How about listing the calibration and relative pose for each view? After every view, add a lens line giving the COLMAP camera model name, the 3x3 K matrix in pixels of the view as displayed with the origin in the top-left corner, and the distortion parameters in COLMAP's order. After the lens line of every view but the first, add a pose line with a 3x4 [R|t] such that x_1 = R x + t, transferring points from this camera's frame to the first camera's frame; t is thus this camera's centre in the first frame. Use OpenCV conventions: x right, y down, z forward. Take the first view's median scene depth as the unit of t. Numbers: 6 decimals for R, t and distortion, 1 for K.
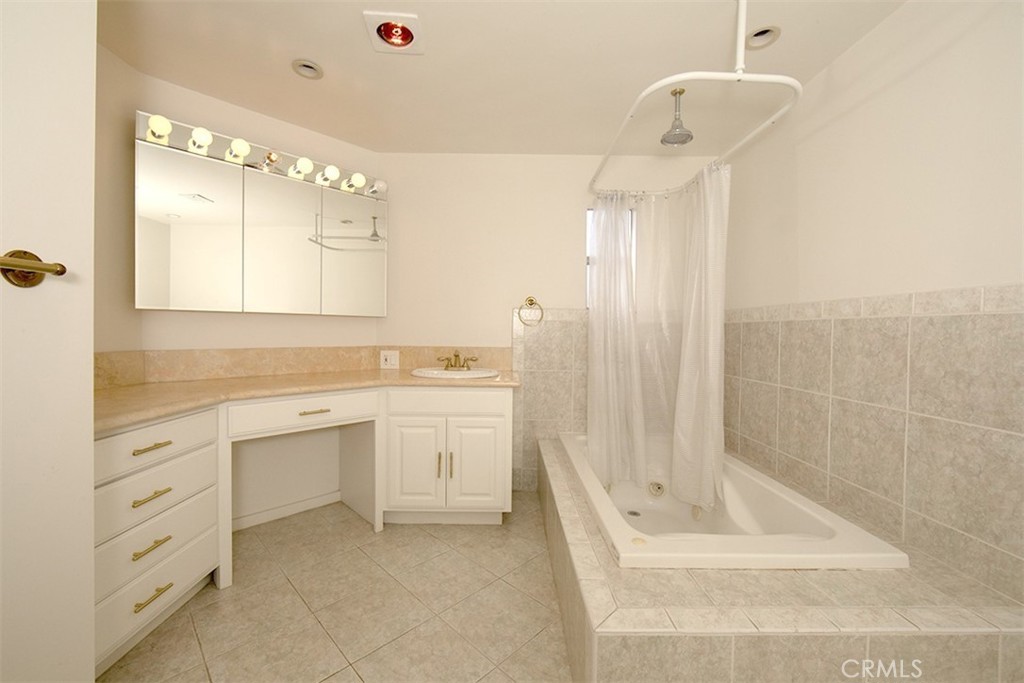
lens RADIAL K [[404.4, 0, 514.5], [0, 404.4, 336.4], [0, 0, 1]] dist [-0.010495, 0.000016]
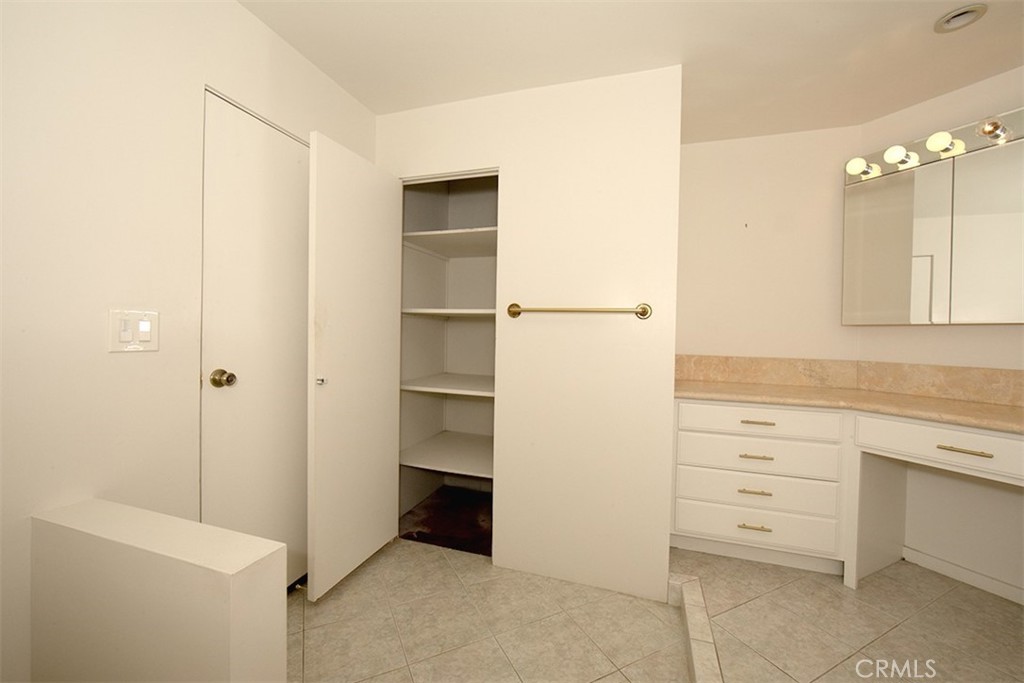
lens RADIAL K [[404.4, 0, 512.8], [0, 404.4, 340.8], [0, 0, 1]] dist [-0.010495, 0.000016]
pose [[-0.328782, -0.003336, -0.944400, 0.478950], [-0.039391, 0.999172, 0.010184, 0.004165], [0.943584, 0.040549, -0.328641, 0.411290]]
